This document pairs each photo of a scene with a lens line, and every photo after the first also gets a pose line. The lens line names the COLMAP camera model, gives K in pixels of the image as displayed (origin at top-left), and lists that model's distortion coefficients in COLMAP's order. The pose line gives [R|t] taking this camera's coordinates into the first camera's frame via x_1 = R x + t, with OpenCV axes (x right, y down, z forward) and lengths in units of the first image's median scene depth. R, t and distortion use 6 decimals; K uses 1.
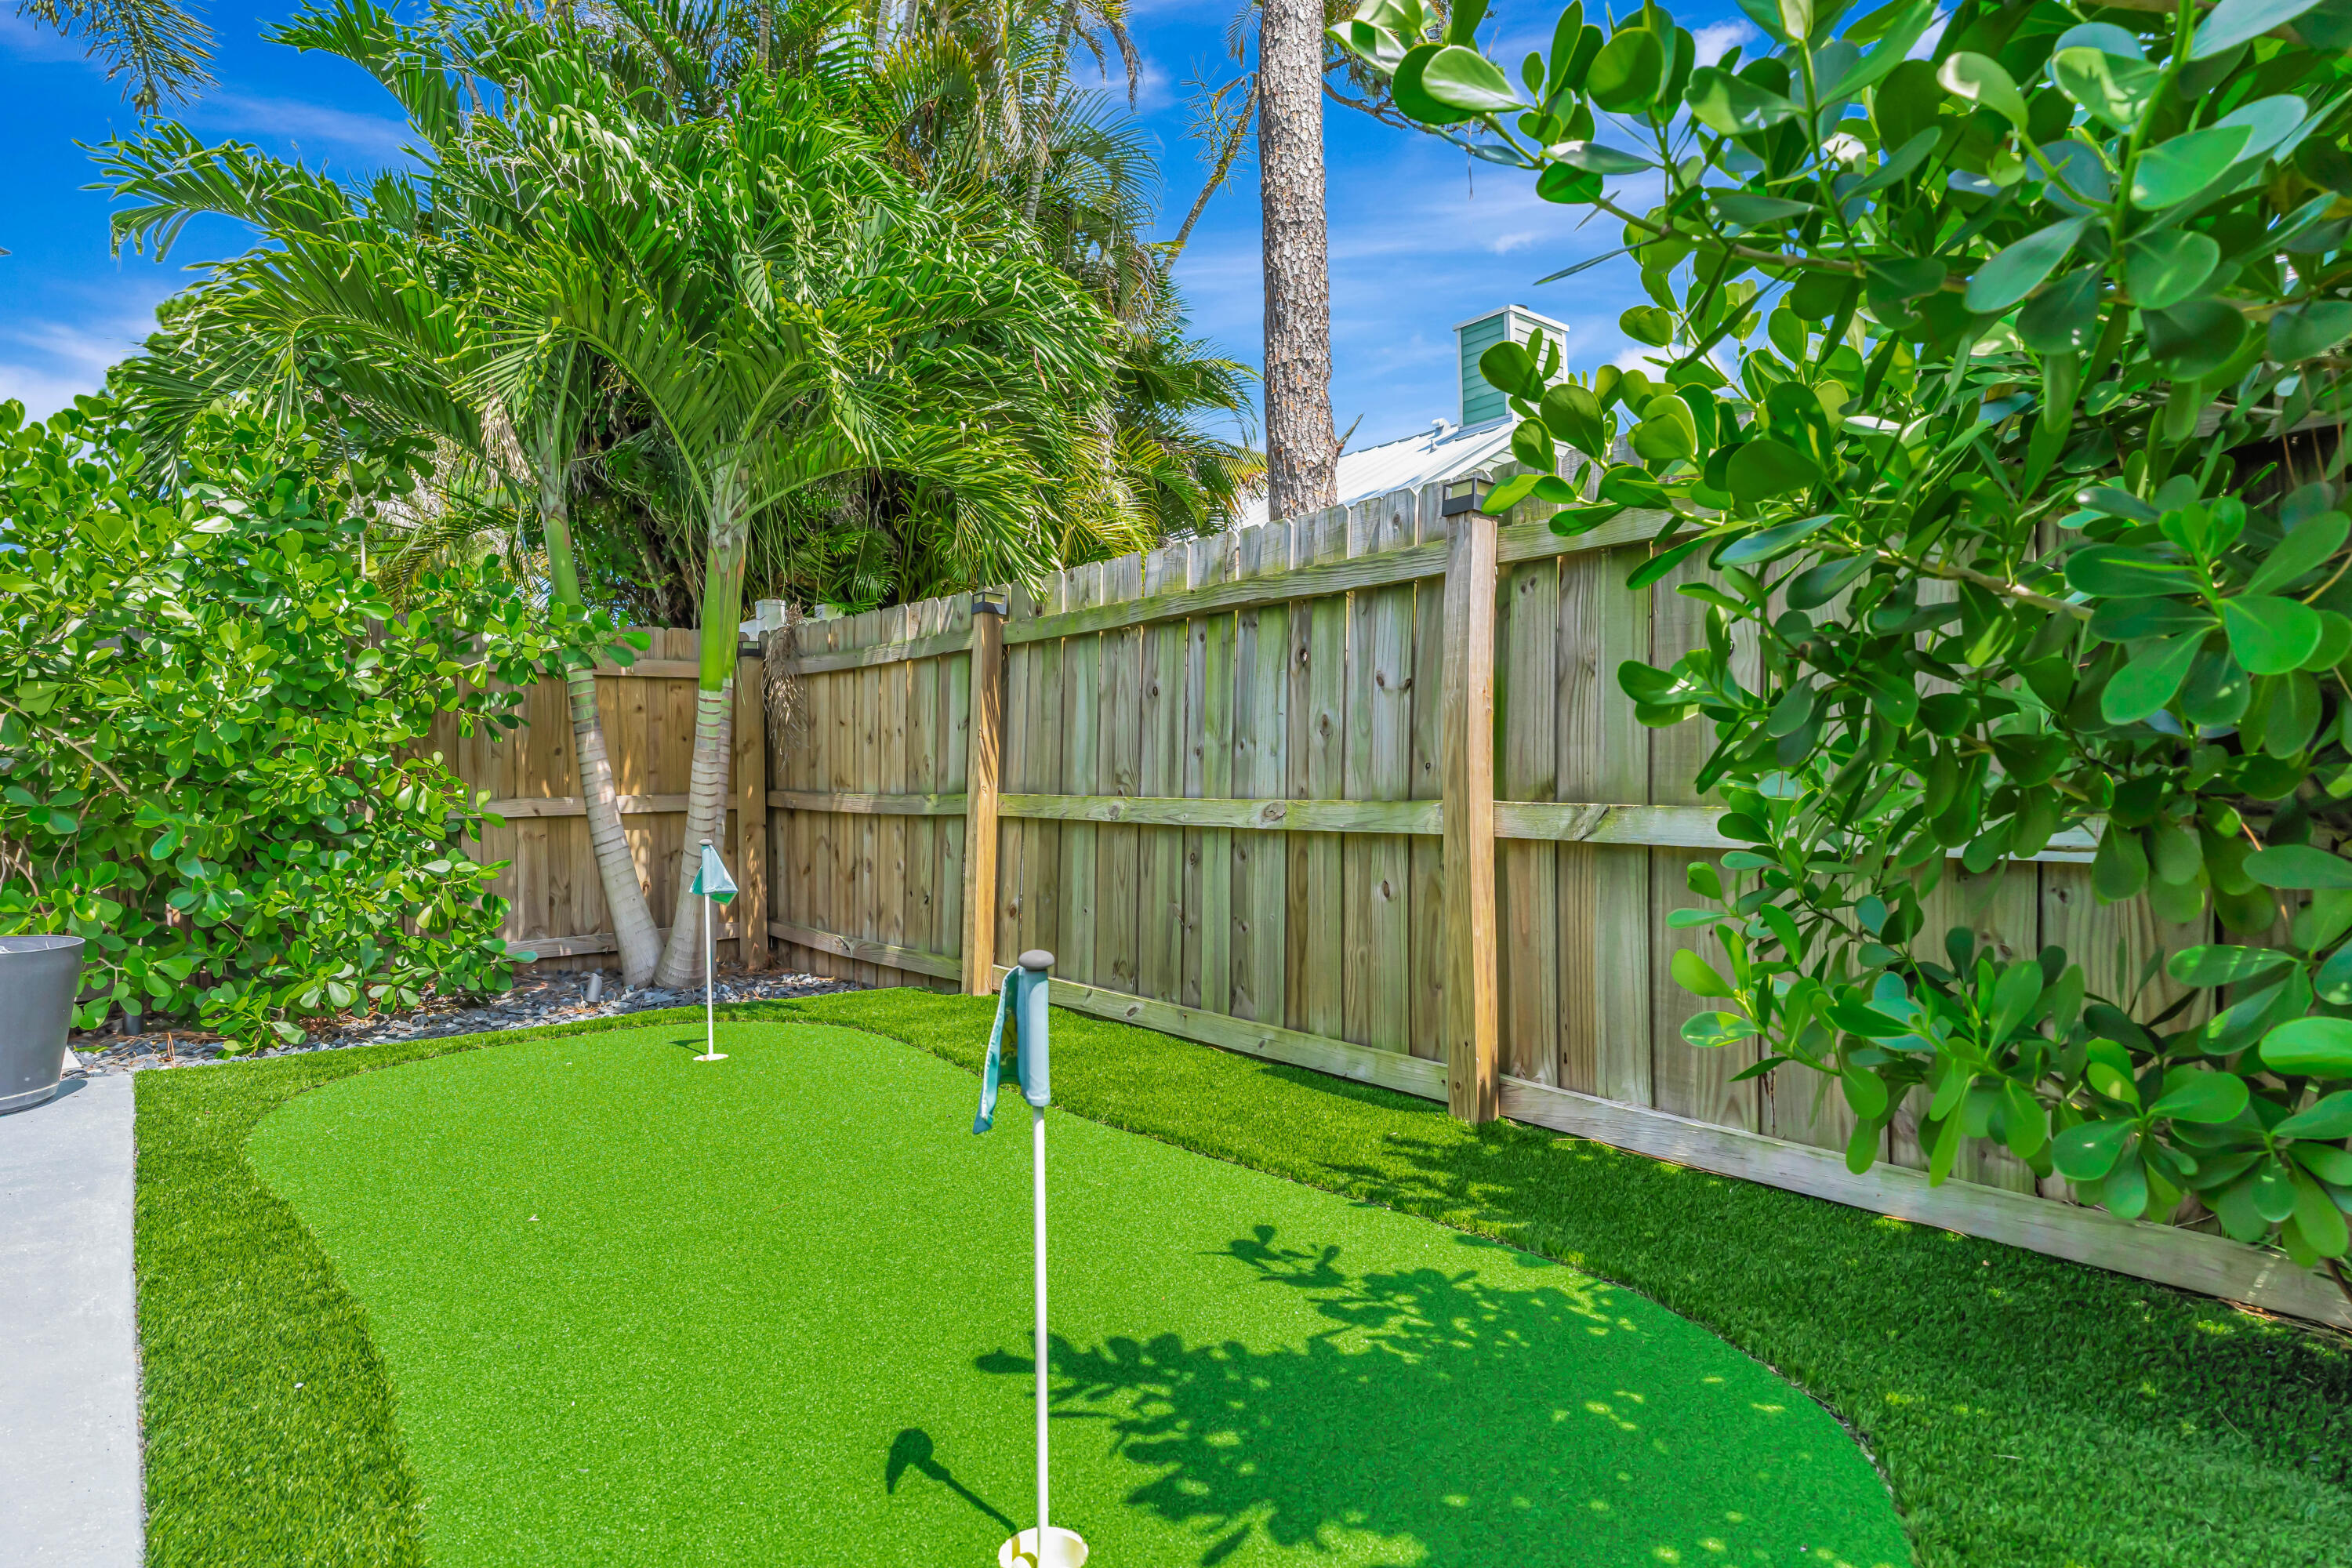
lens RADIAL K [[1298.6, 0, 1174.5], [0, 1298.6, 783.1], [0, 0, 1]] dist [0.000795, 0.000051]
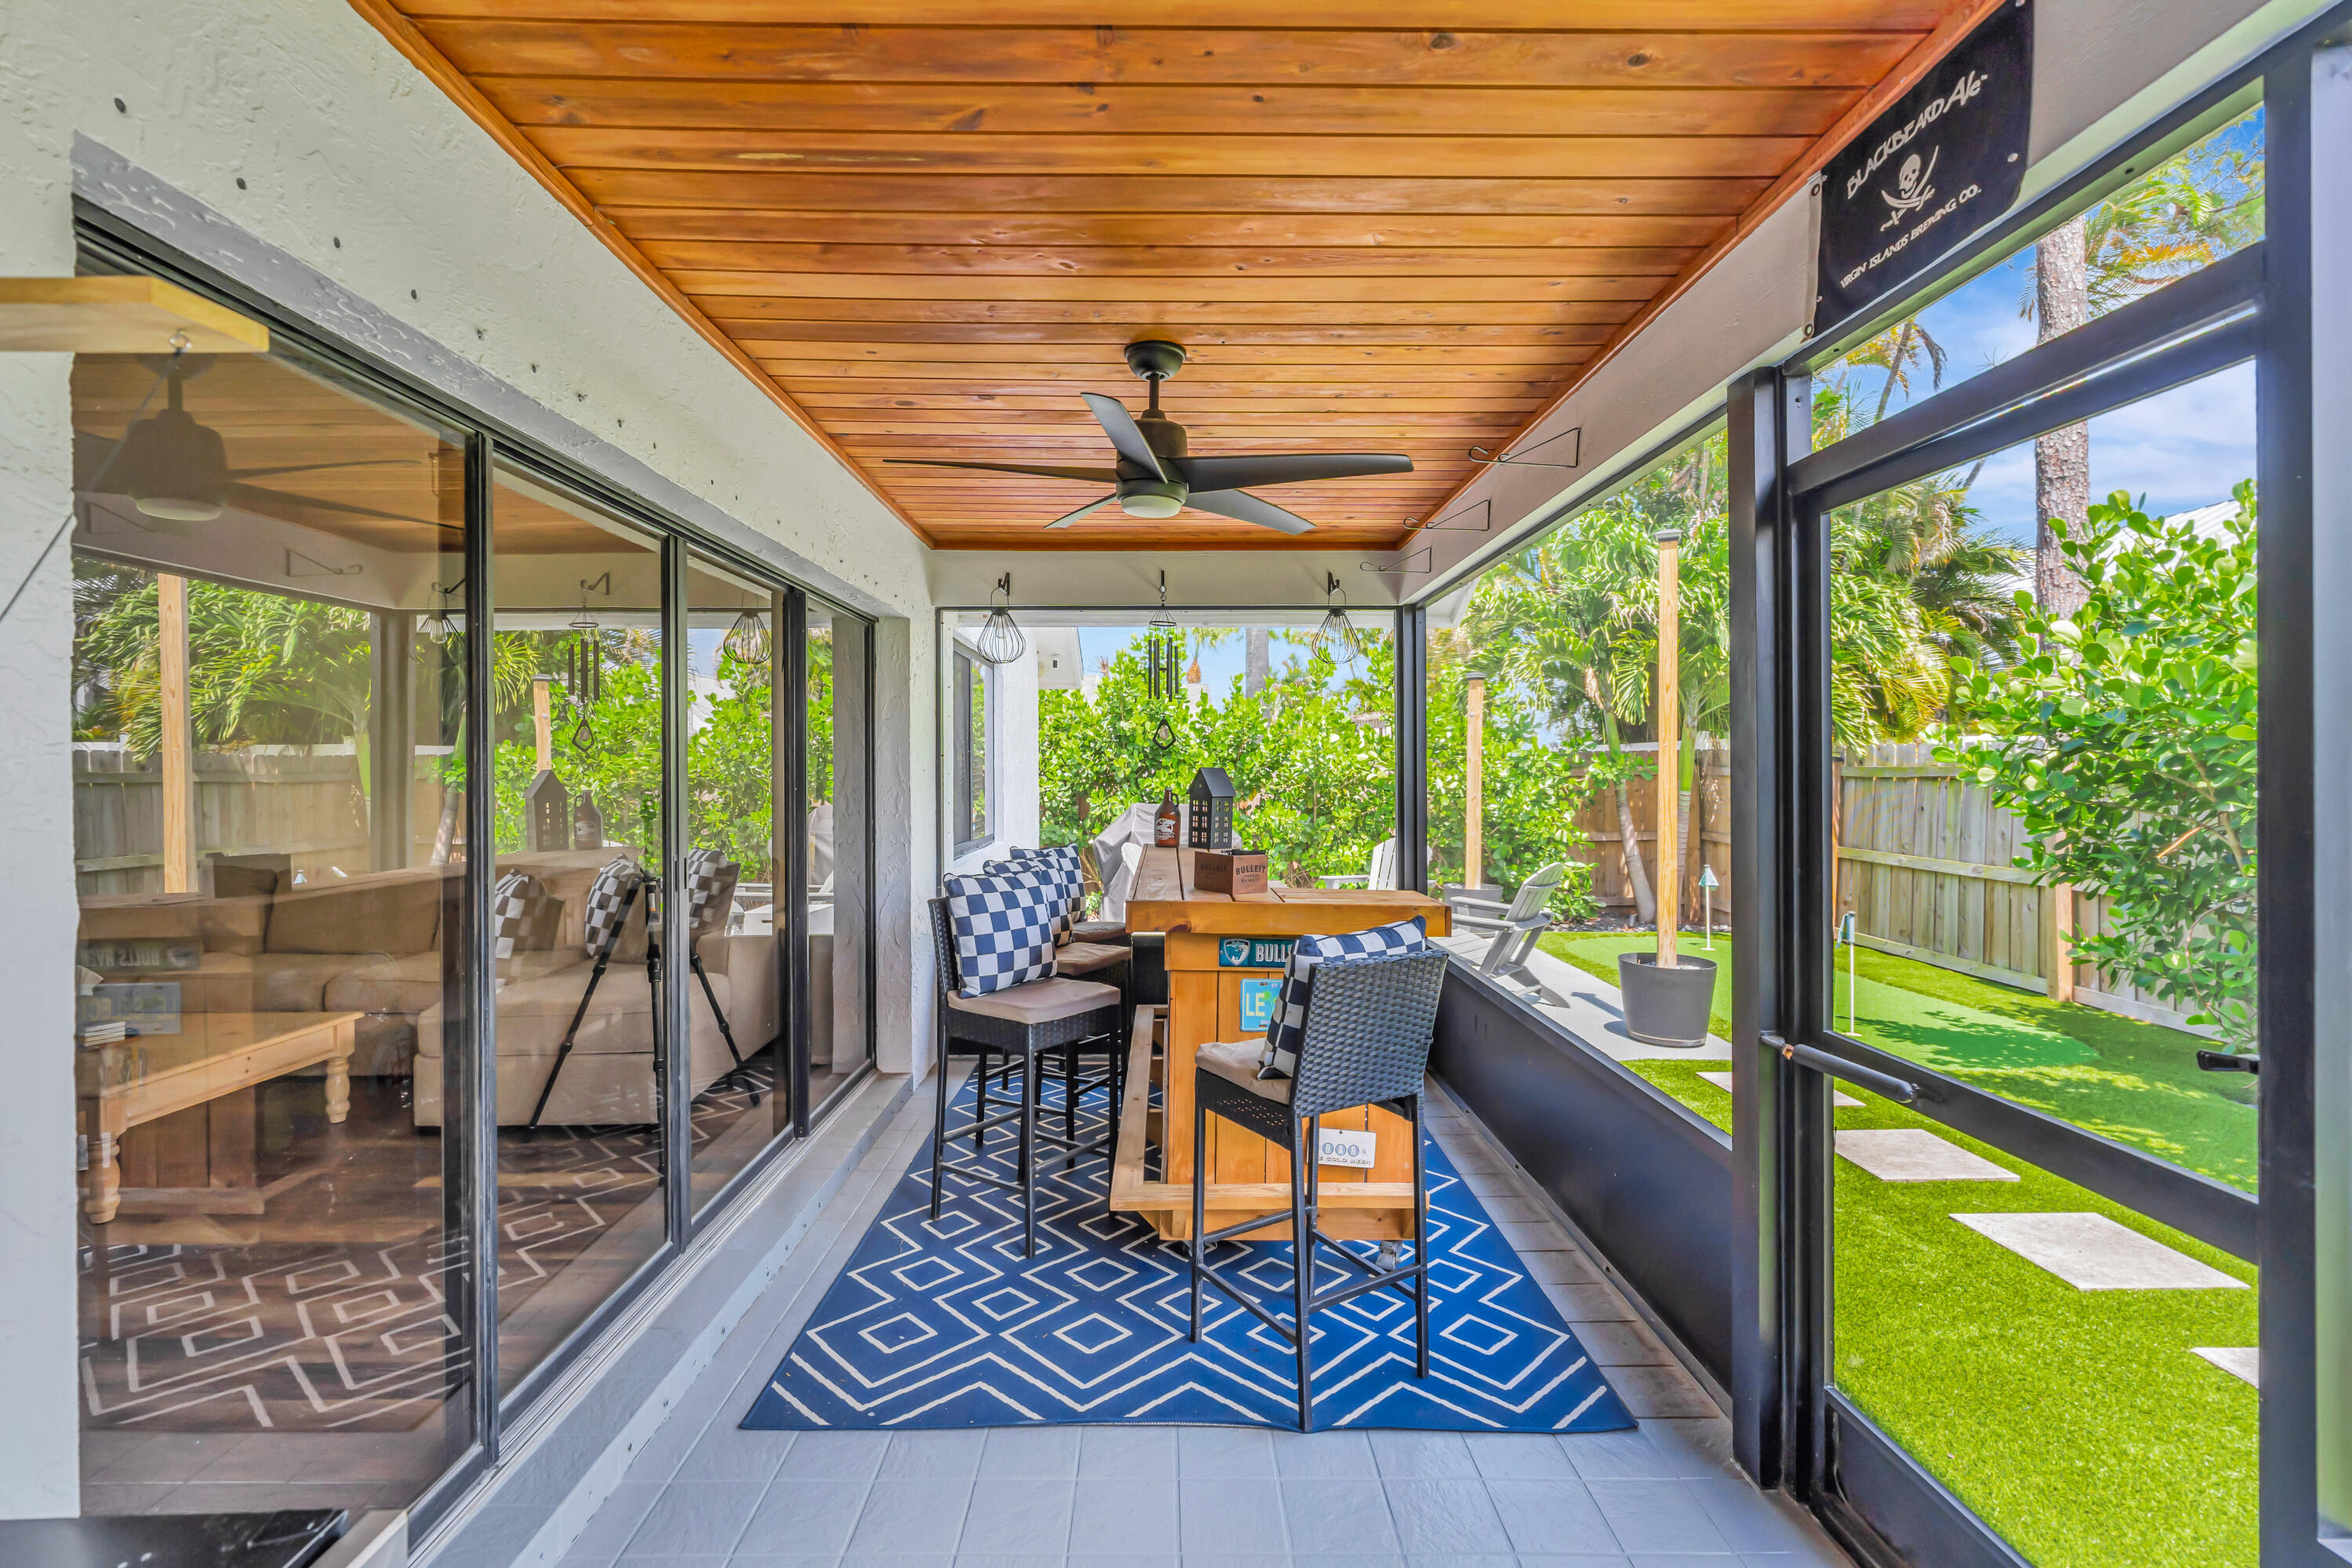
lens RADIAL K [[1065.0, 0, 1171.0], [0, 1065.0, 761.2], [0, 0, 1]] dist [-0.004177, 0.000310]
pose [[0.770951, 0.003003, -0.636887, 0.155618], [-0.012831, 0.999859, -0.010816, -0.118700], [0.636765, 0.016511, 0.770881, -1.241670]]
